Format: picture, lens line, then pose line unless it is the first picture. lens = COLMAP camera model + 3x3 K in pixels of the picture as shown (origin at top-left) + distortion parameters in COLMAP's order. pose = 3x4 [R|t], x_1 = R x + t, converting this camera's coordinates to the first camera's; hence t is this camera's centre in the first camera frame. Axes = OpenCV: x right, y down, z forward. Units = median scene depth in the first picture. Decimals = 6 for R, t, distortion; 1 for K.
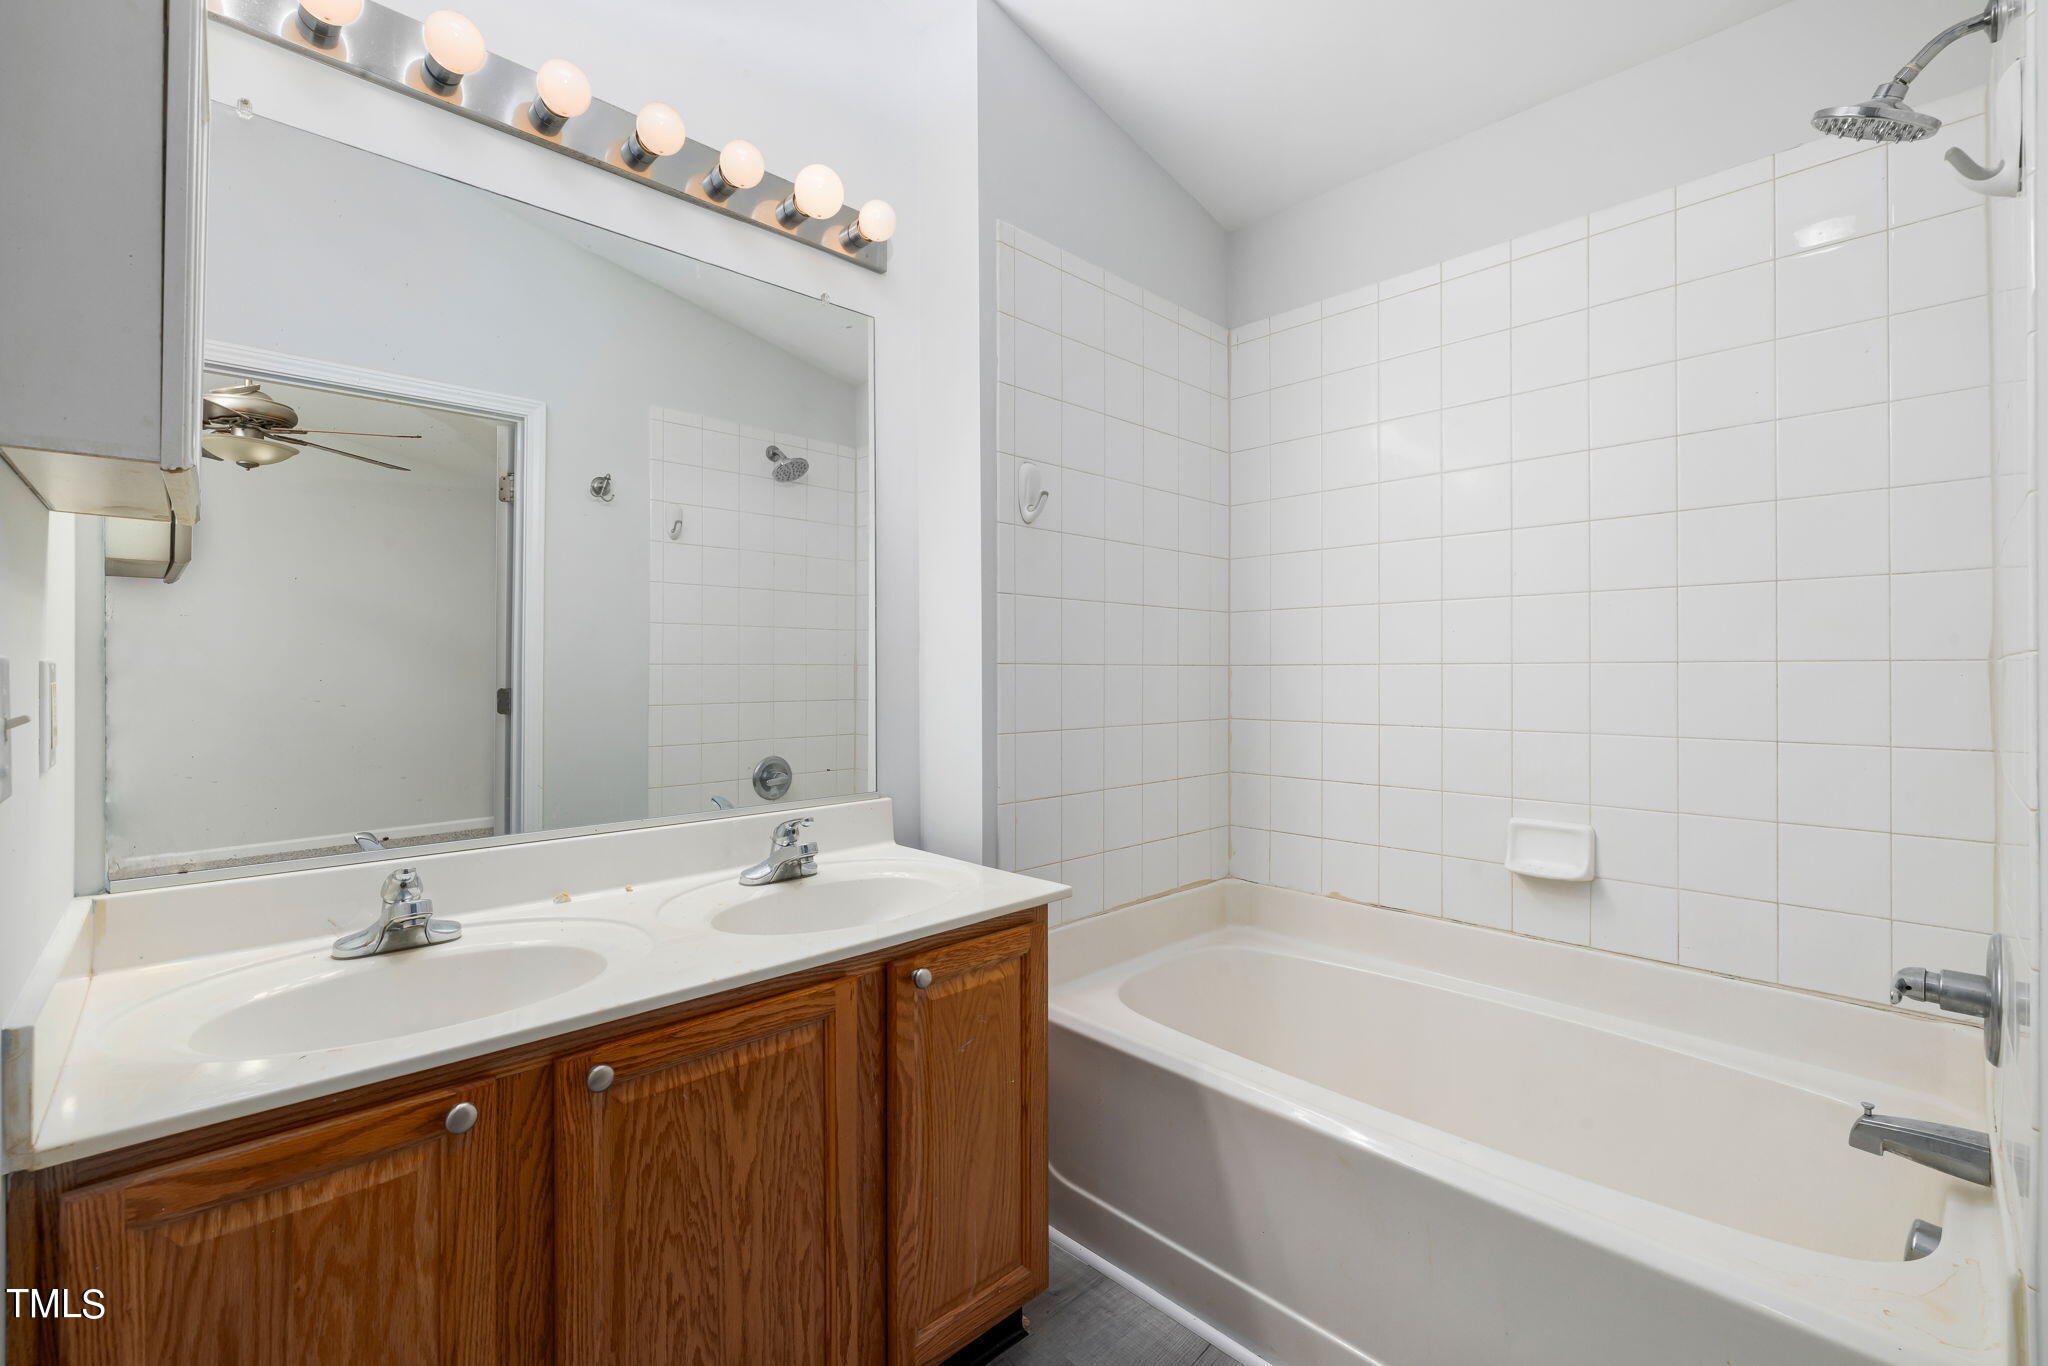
lens RADIAL K [[862.9, 0, 1010.6], [0, 862.9, 665.8], [0, 0, 1]] dist [0.000730, 0.000442]
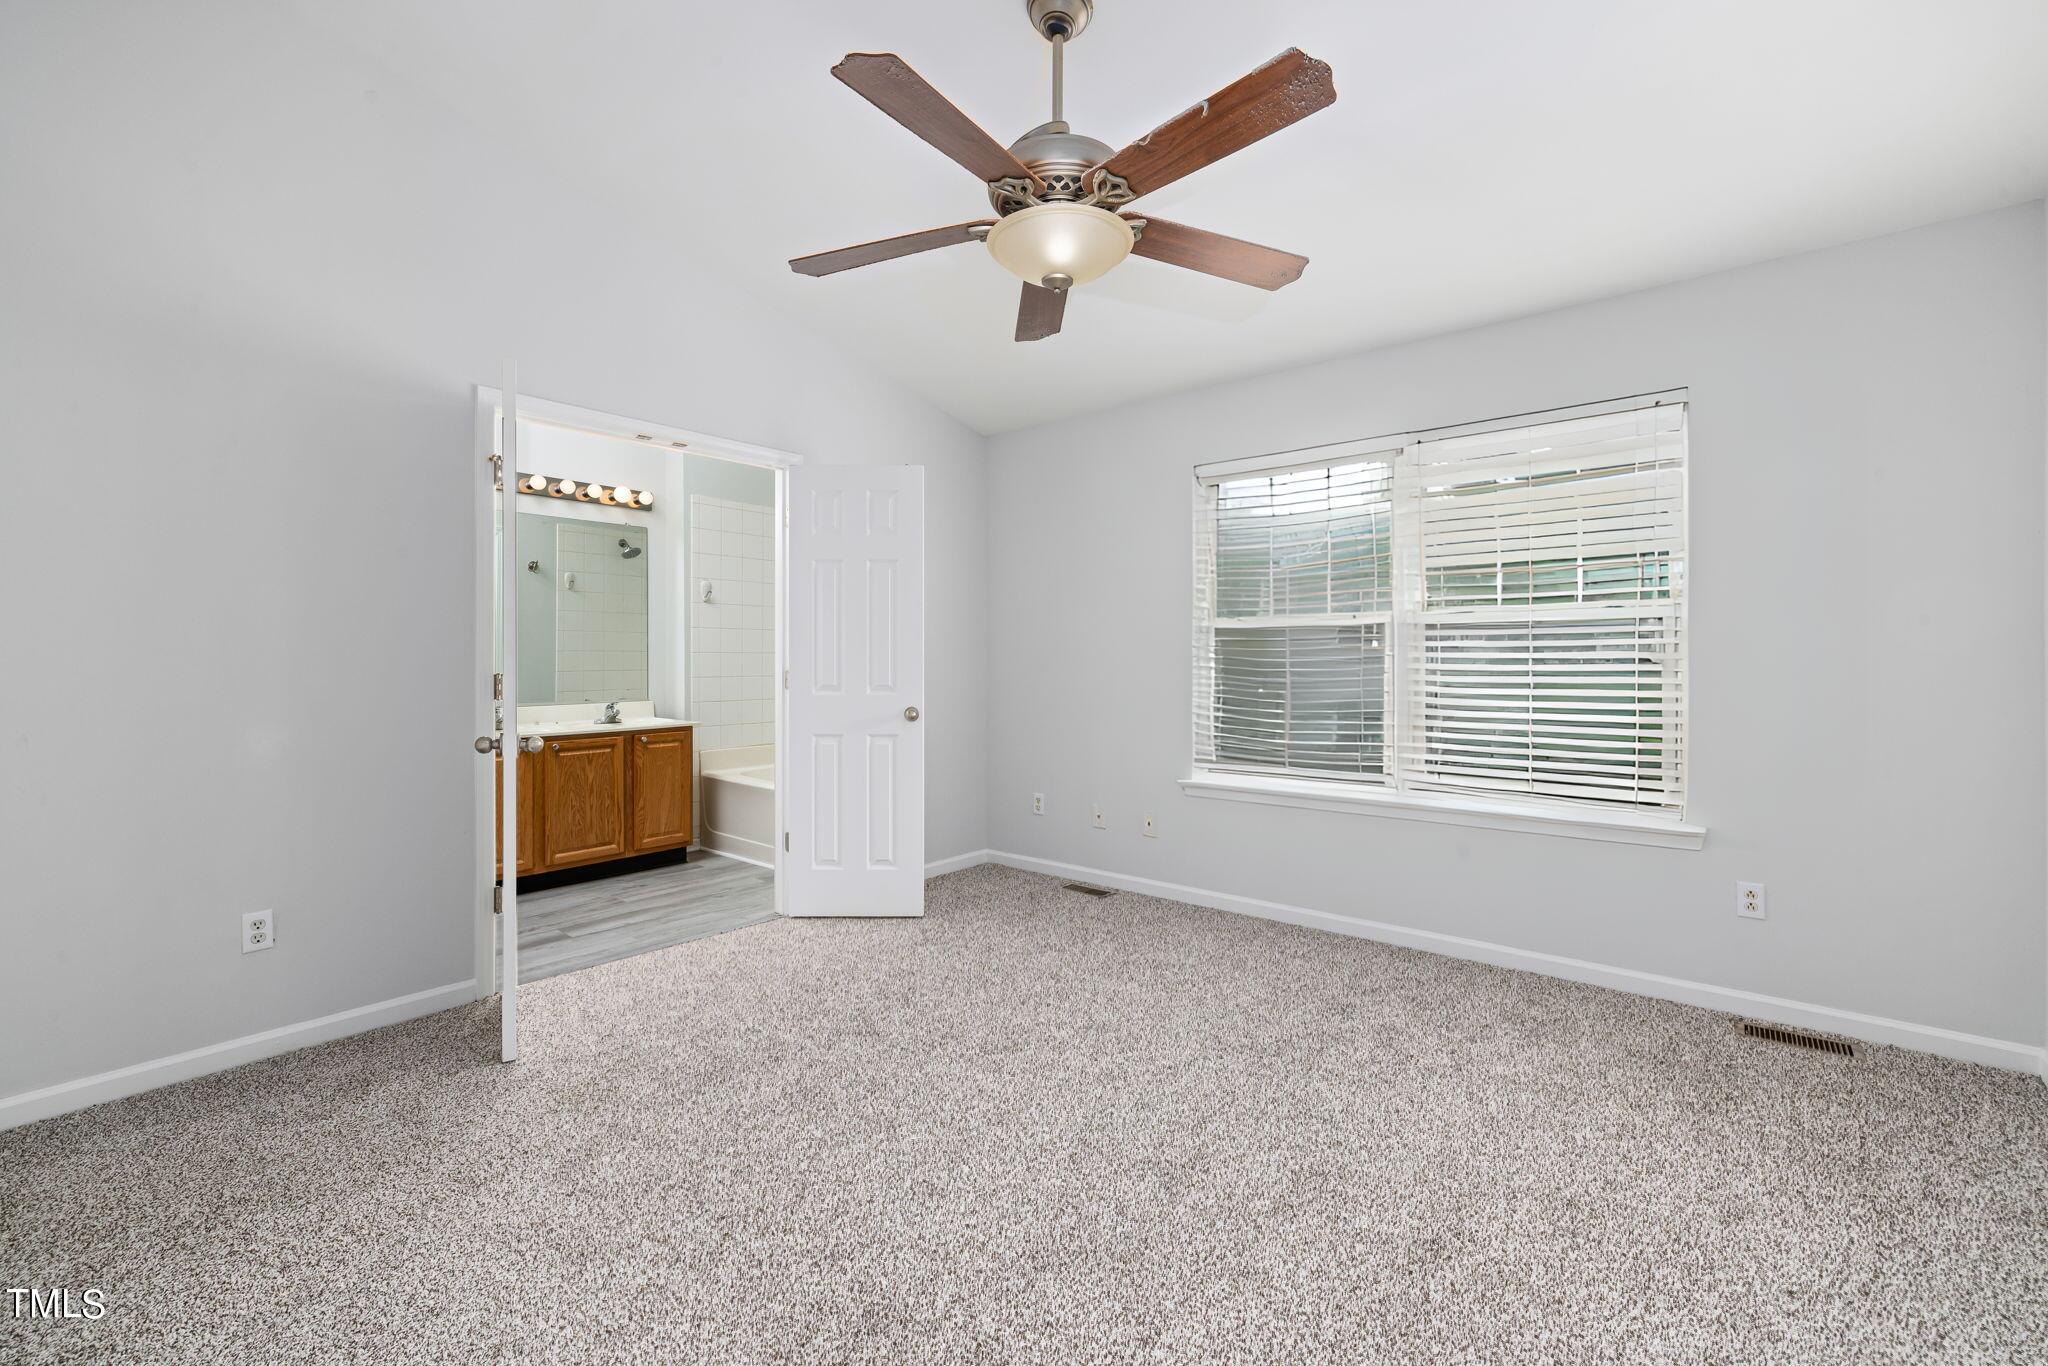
lens RADIAL K [[862.9, 0, 1010.6], [0, 862.9, 665.8], [0, 0, 1]] dist [0.000730, 0.000442]
pose [[0.994202, 0.007601, 0.107259, 0.839158], [-0.009173, 0.999857, 0.014172, -0.013226], [-0.107136, -0.015074, 0.994130, -2.238353]]
